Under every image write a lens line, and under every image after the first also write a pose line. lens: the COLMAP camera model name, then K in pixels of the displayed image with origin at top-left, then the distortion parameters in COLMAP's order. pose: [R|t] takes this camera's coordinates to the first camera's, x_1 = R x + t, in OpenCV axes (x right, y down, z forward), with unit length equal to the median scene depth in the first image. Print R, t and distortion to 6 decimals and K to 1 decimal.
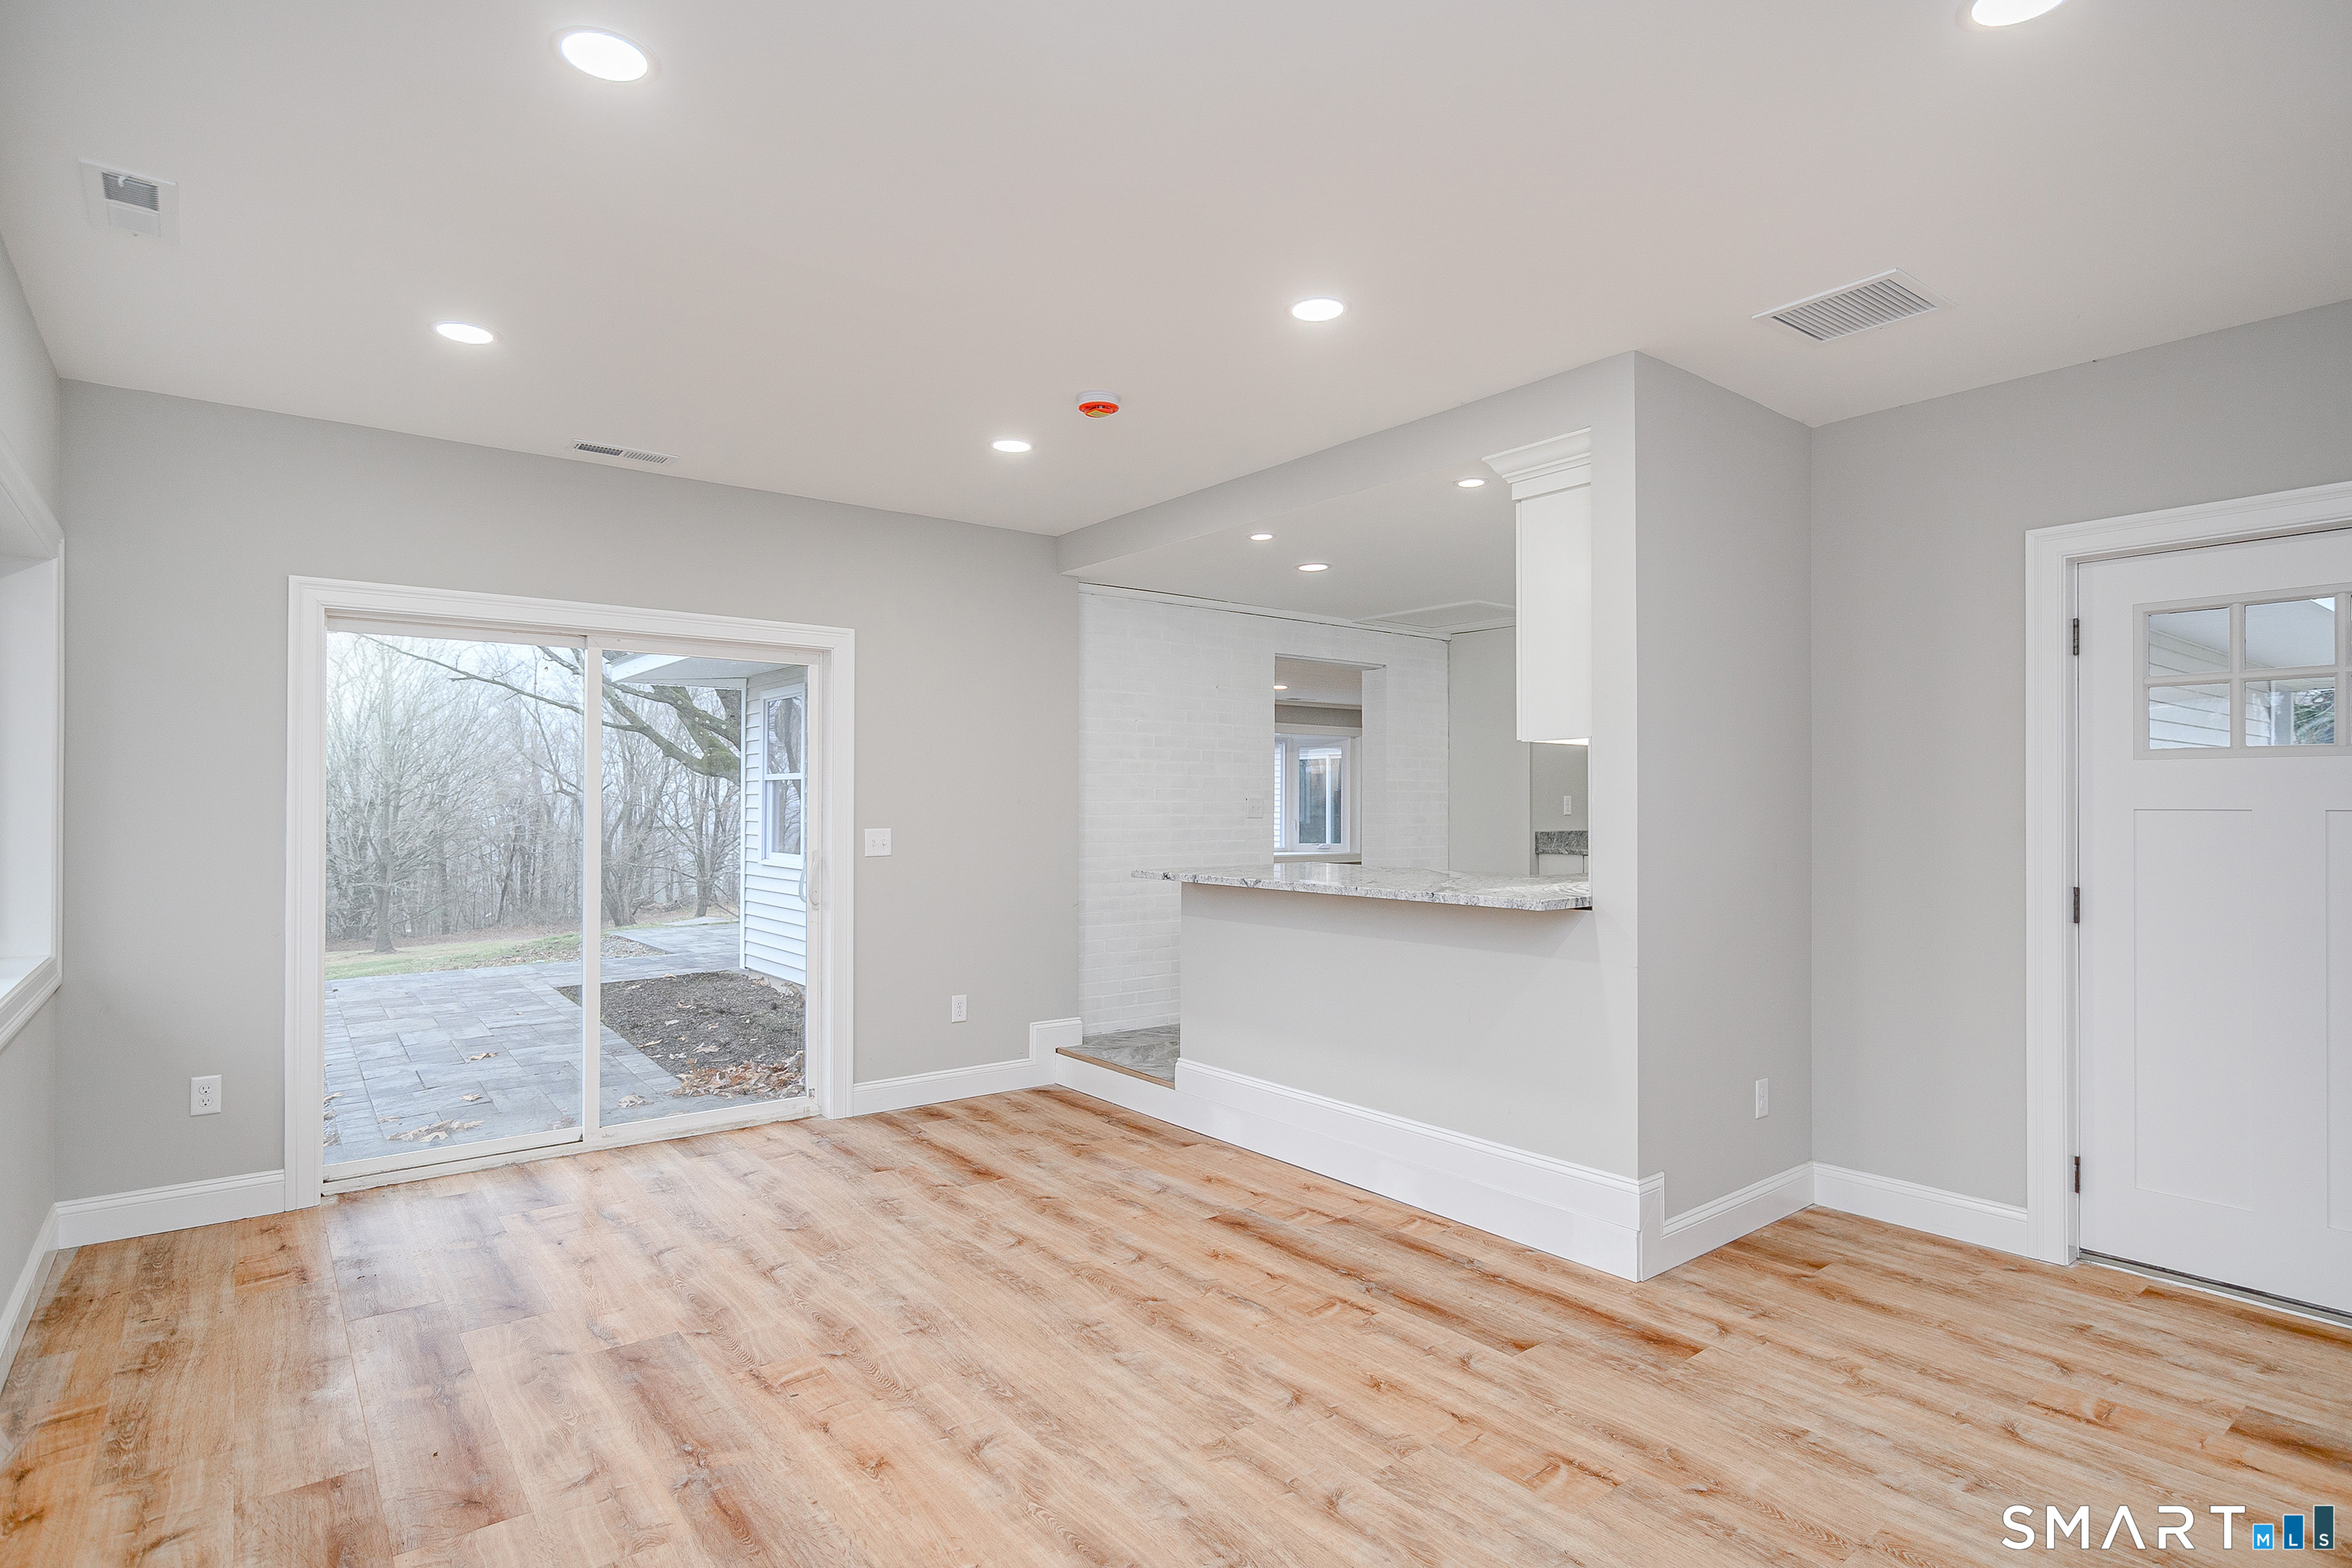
lens RADIAL K [[1192.4, 0, 1176.5], [0, 1192.4, 794.9], [0, 0, 1]] dist [-0.003729, 0.001767]
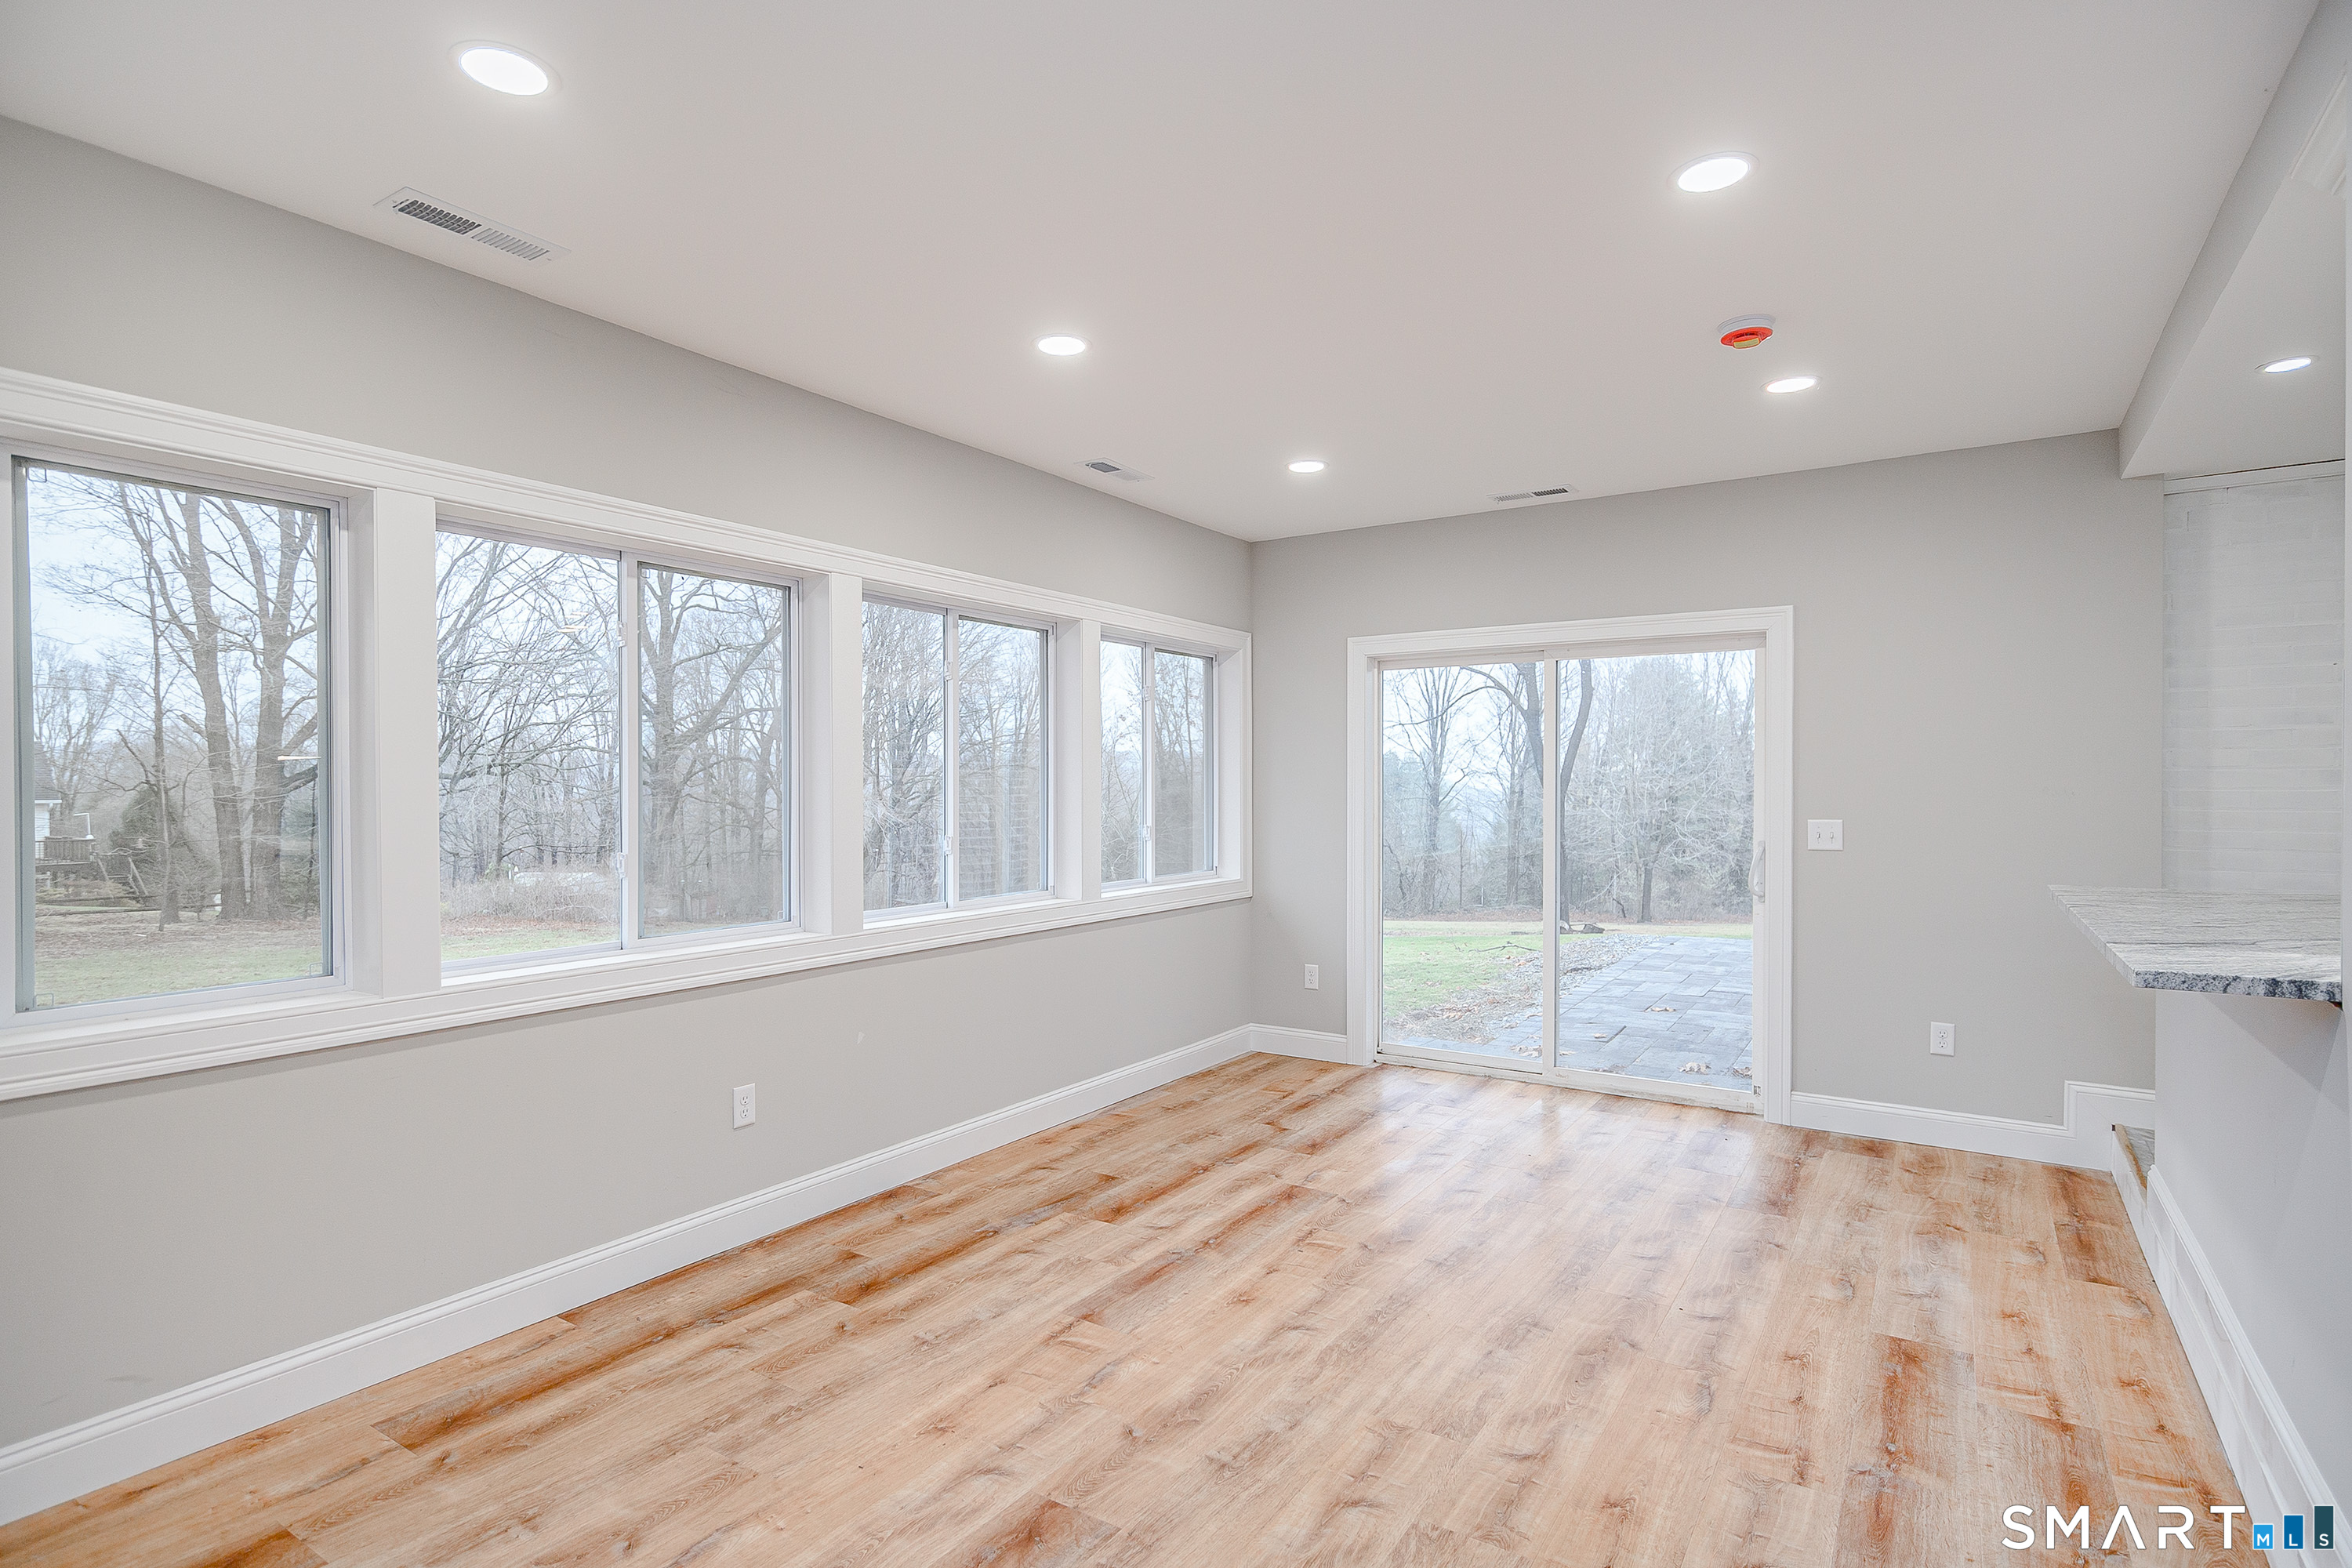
lens RADIAL K [[1192.4, 0, 1179.2], [0, 1192.4, 784.9], [0, 0, 1]] dist [-0.003729, 0.001767]
pose [[0.319482, -0.001013, -0.947592, 0.603178], [0.009205, 0.999956, 0.002035, -0.006138], [0.947548, -0.009372, 0.319477, 0.320523]]
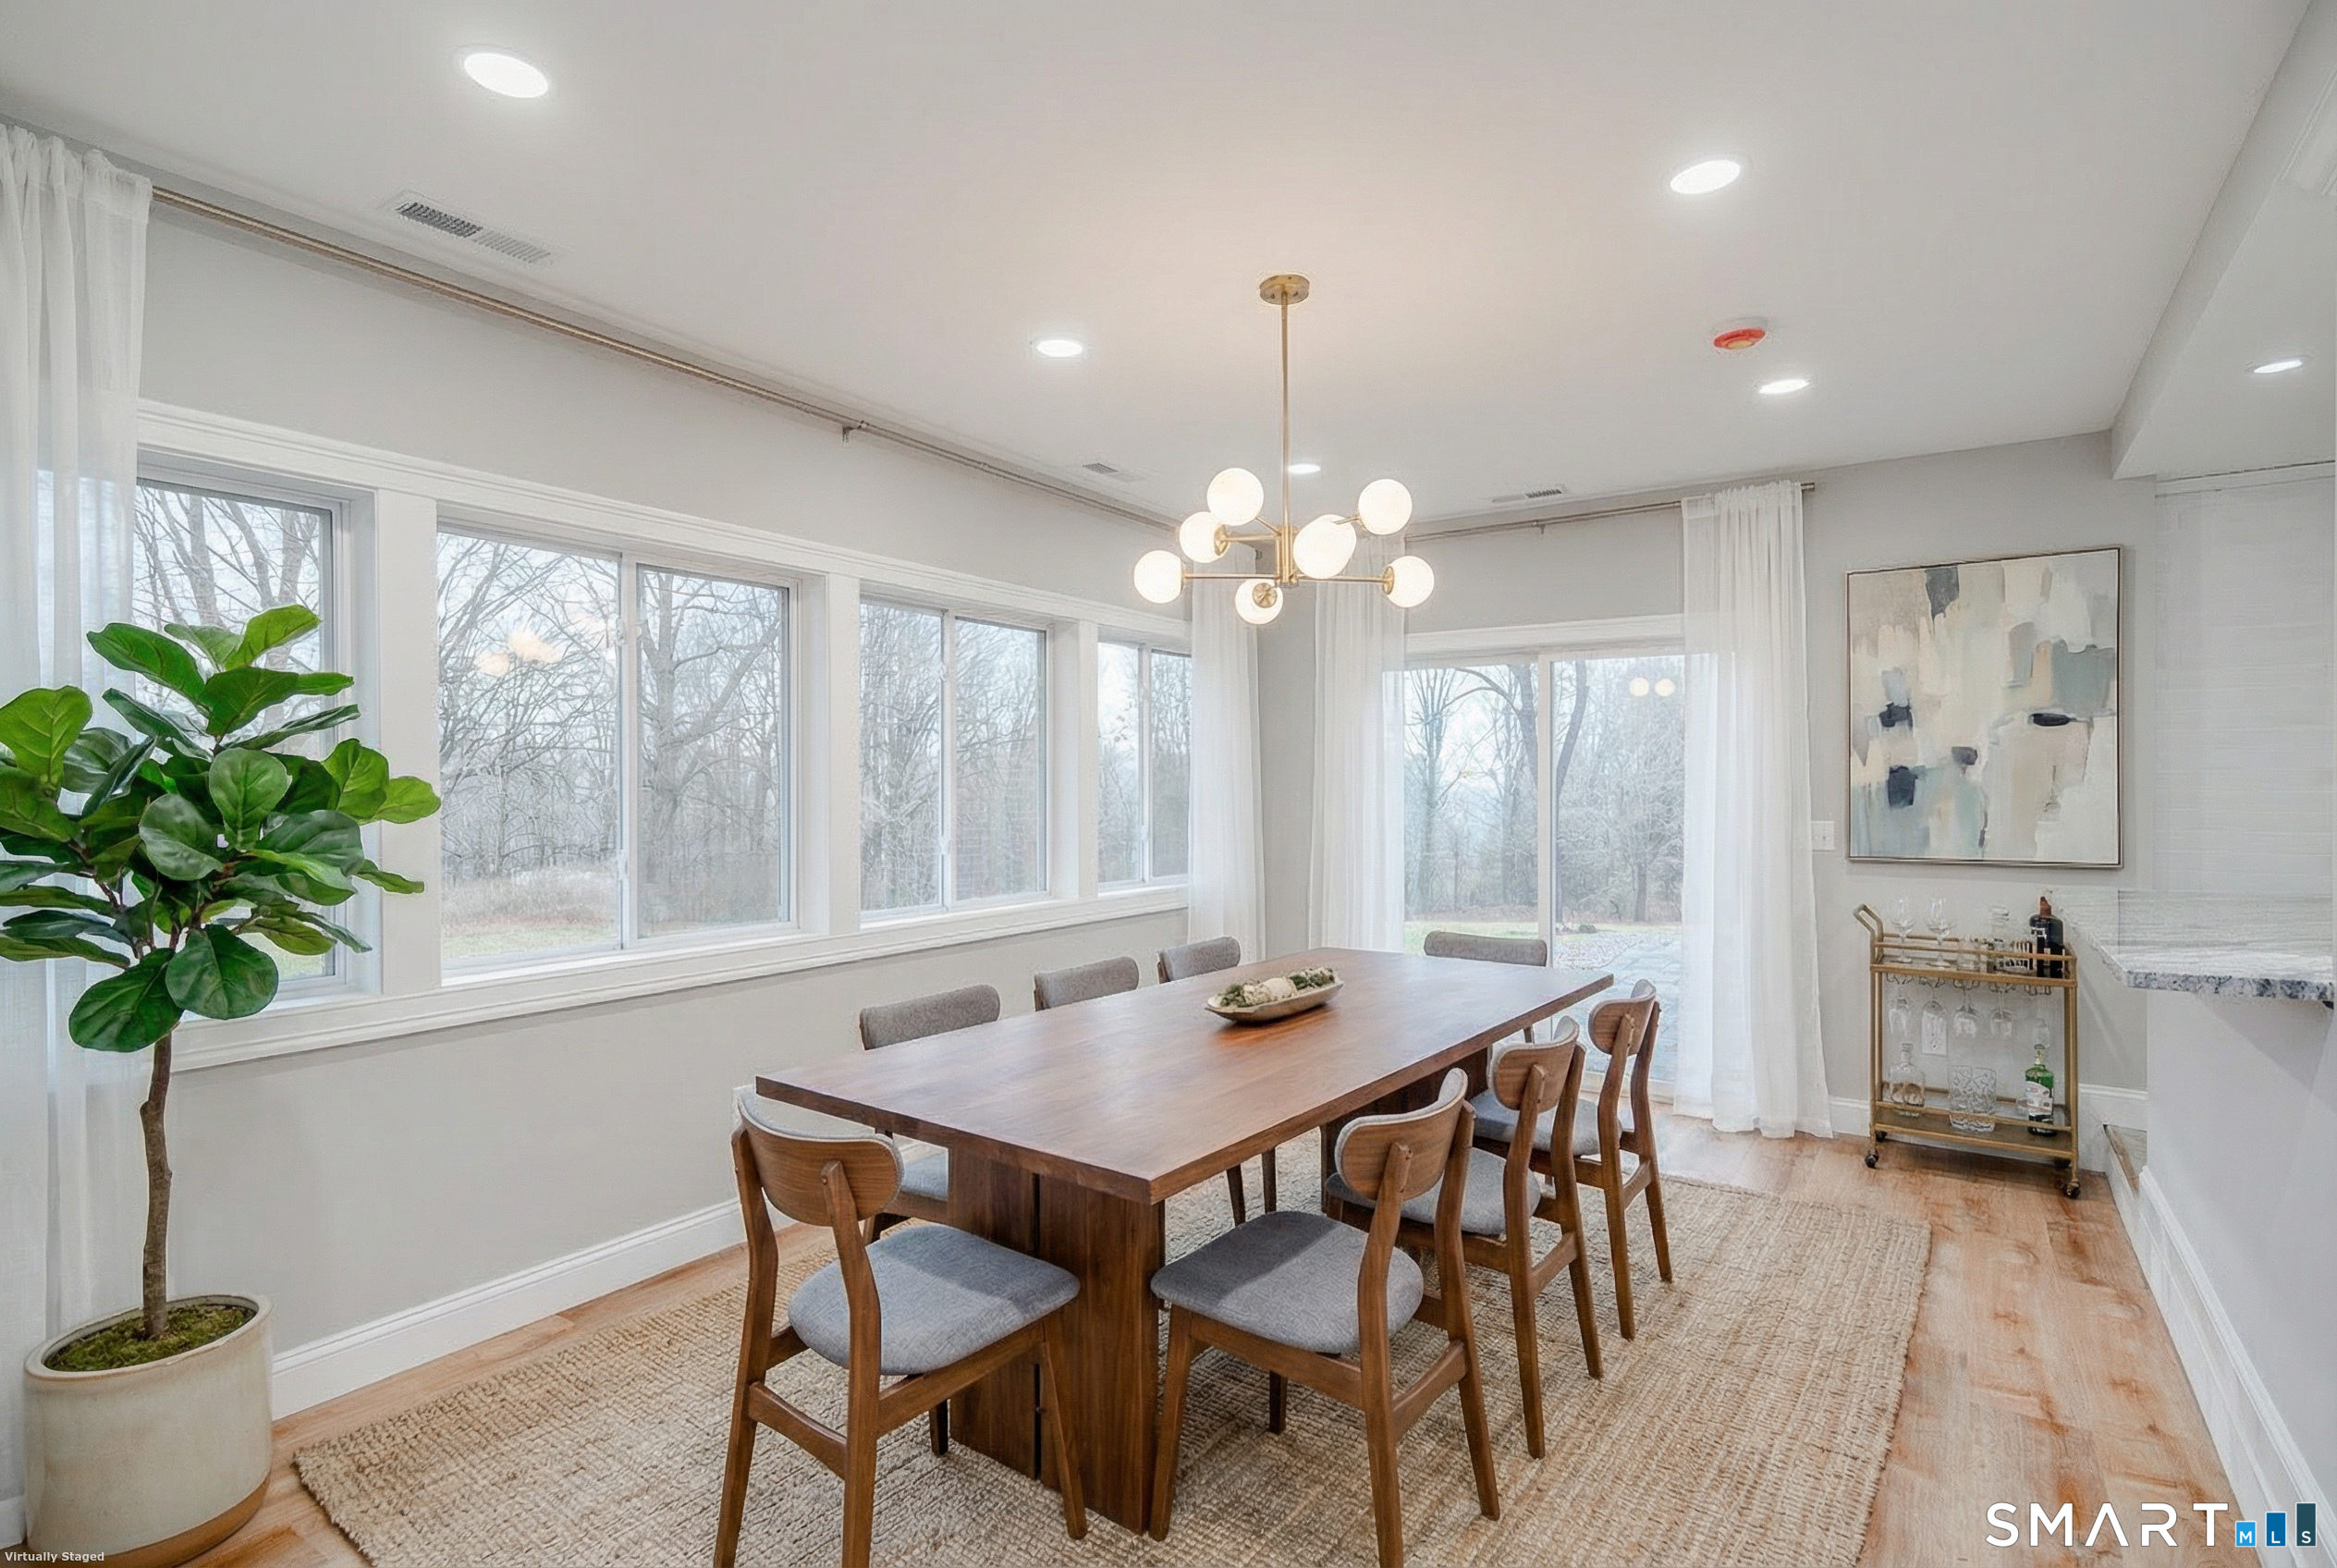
lens RADIAL K [[1209.7, 0, 1167.9], [0, 1209.7, 783.7], [0, 0, 1]] dist [-0.002265, -0.000424]
pose [[0.322964, -0.002177, -0.946409, 0.611788], [0.008901, 0.999960, 0.000737, -0.006308], [0.946370, -0.008662, 0.322970, 0.310617]]
